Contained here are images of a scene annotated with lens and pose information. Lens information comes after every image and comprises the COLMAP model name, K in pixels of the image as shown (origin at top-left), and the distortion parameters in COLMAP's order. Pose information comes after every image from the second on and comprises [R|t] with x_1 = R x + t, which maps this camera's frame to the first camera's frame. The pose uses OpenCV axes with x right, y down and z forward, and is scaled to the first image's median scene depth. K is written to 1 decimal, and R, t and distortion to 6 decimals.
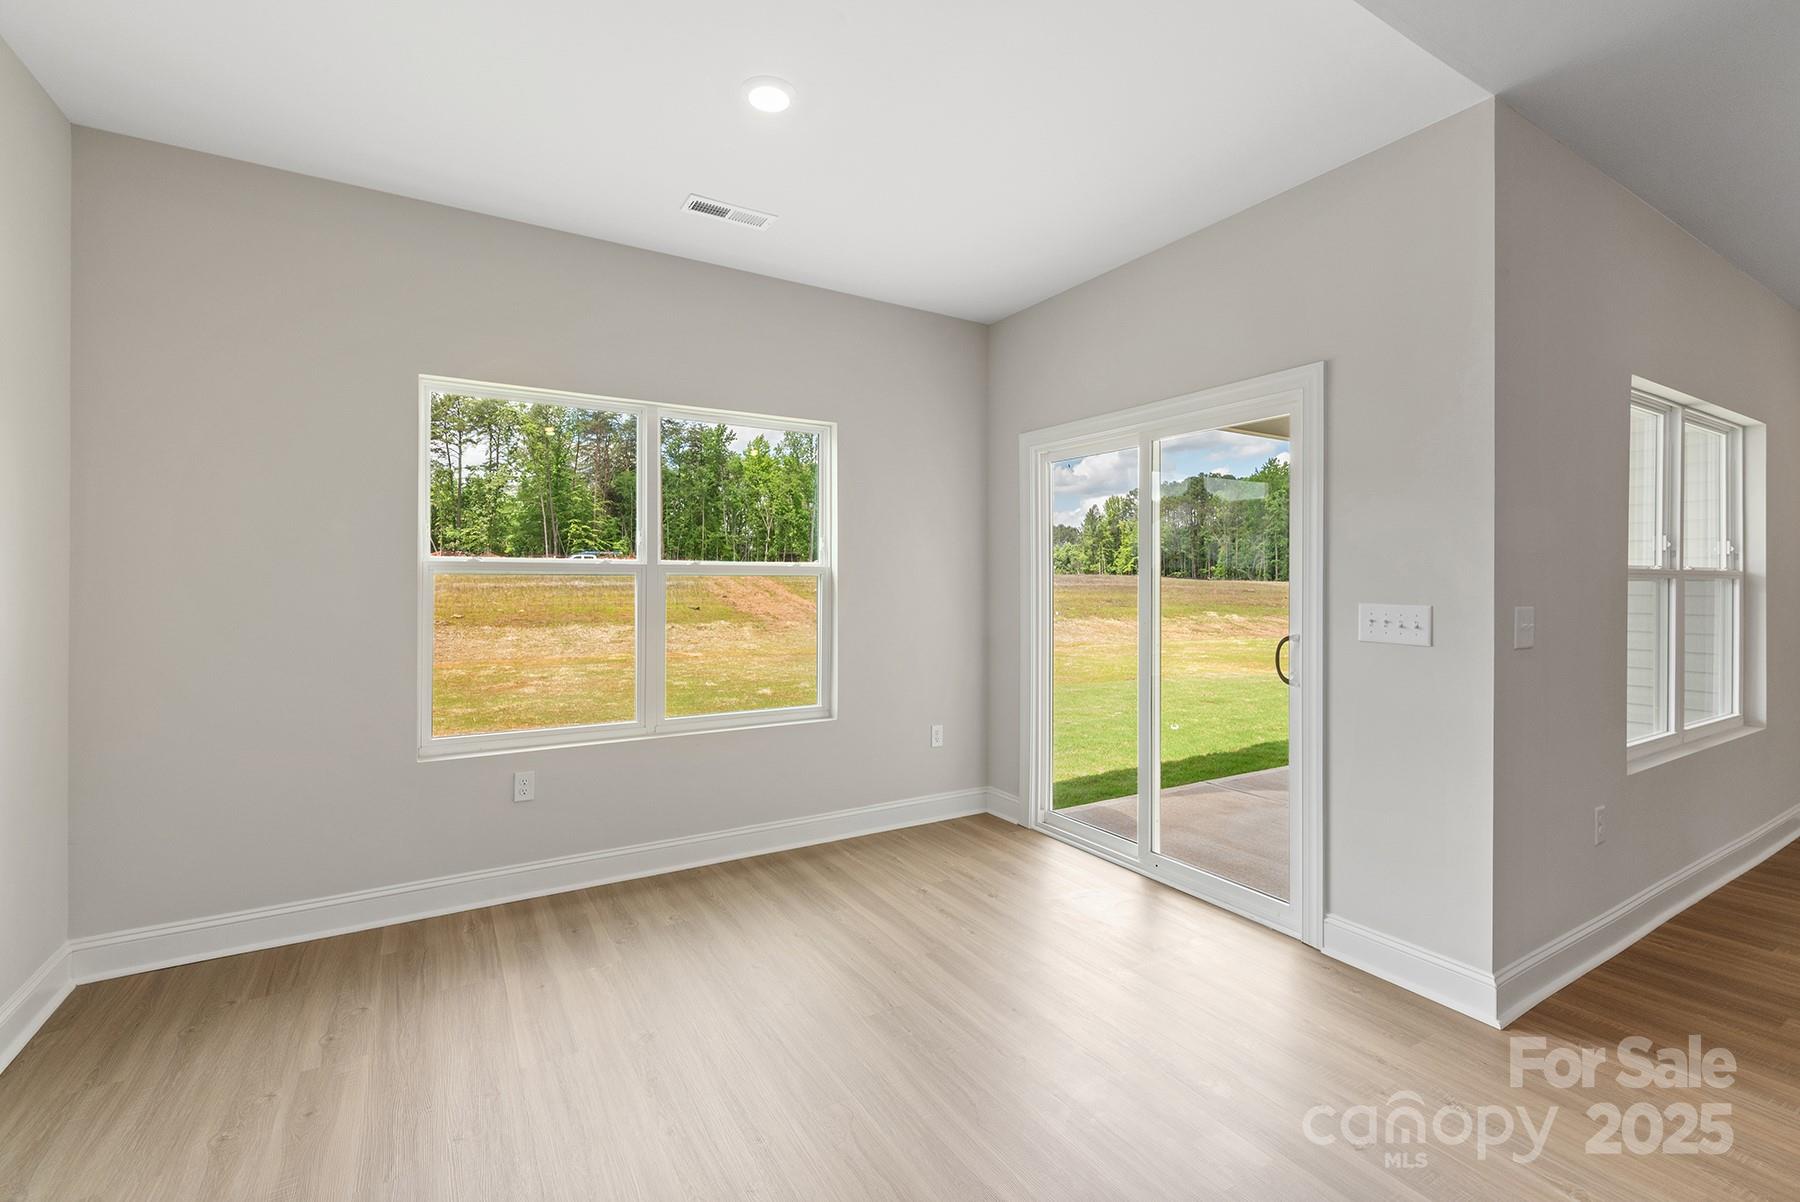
lens RADIAL K [[777.3, 0, 906.8], [0, 777.3, 580.0], [0, 0, 1]] dist [-0.002949, -0.000360]
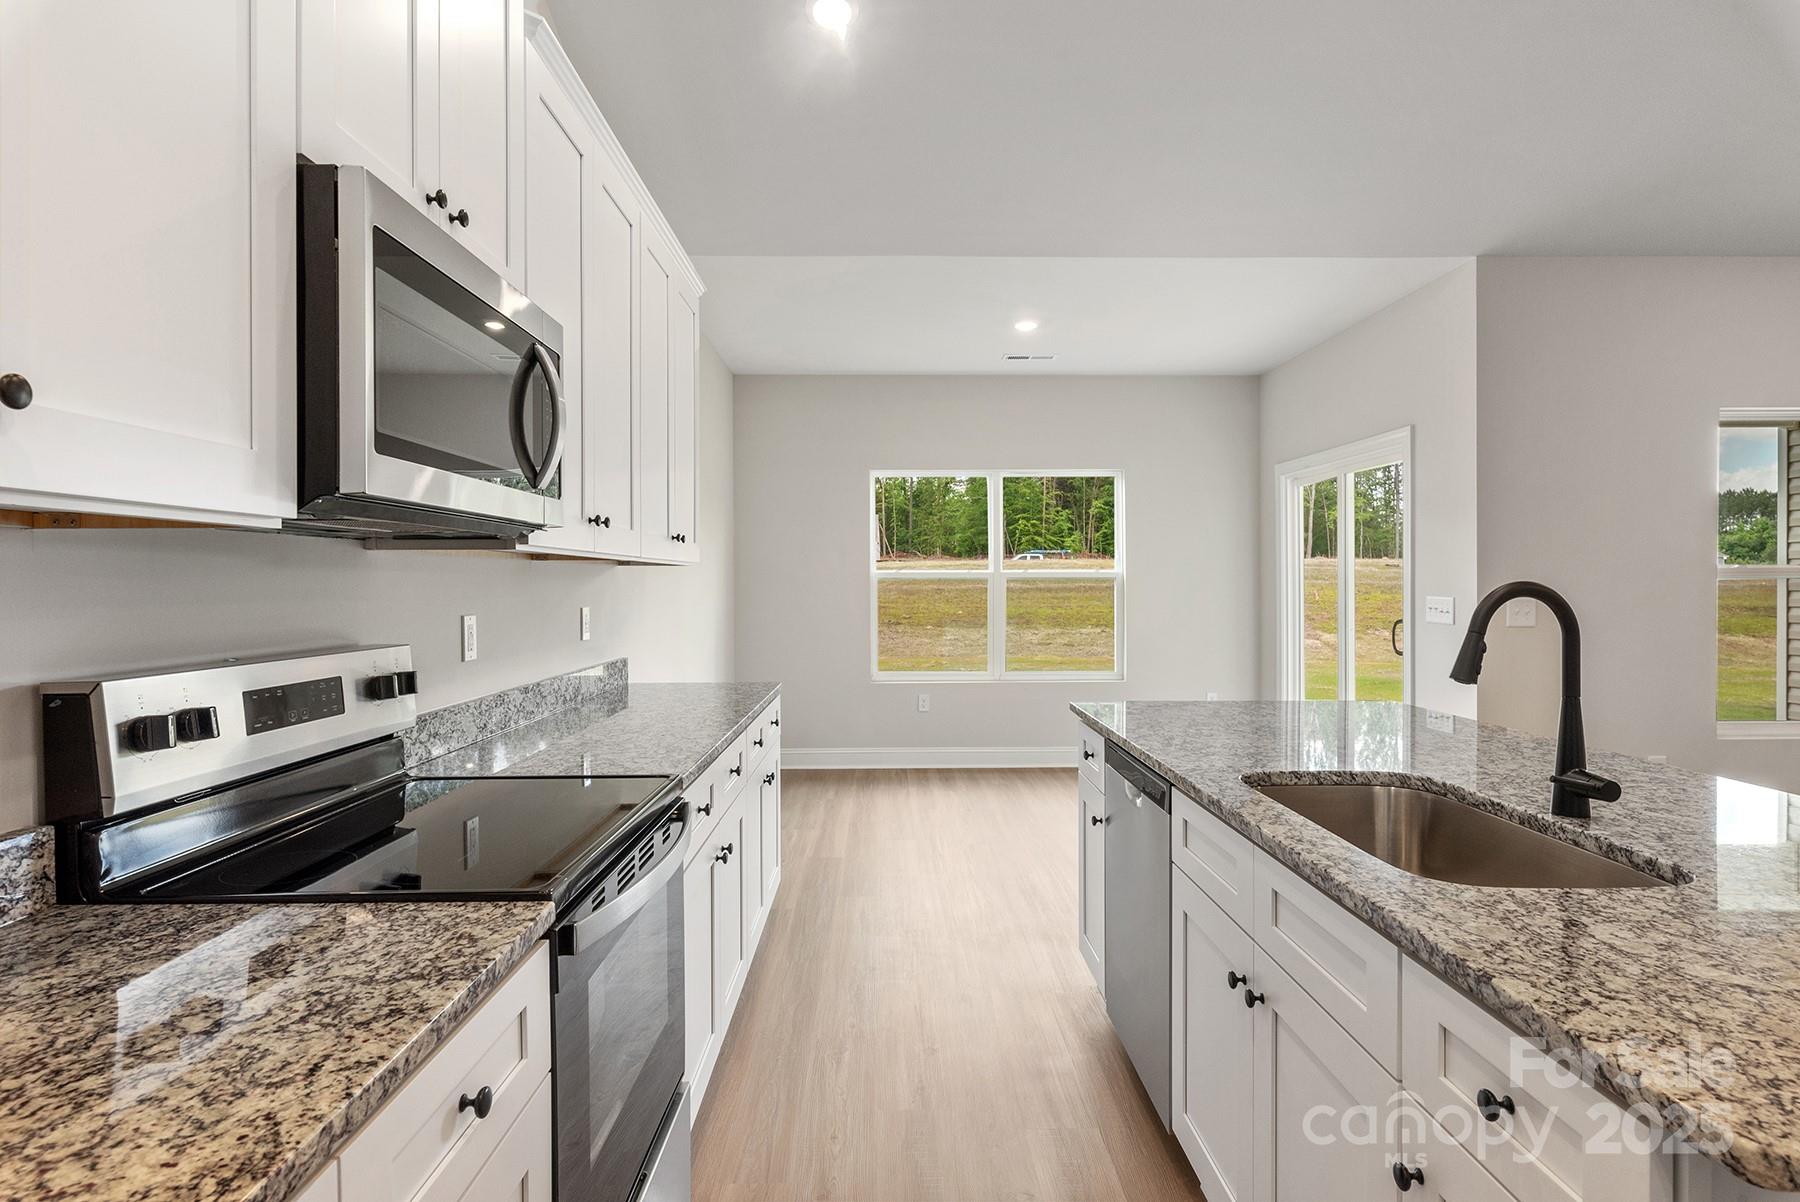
lens RADIAL K [[953.6, 0, 899.9], [0, 953.6, 584.4], [0, 0, 1]] dist [0.004716, -0.008425]
pose [[0.859712, -0.005101, -0.510753, 0.081744], [0.006955, 0.999974, 0.001720, -0.000232], [0.510731, -0.005031, 0.859726, -0.127011]]
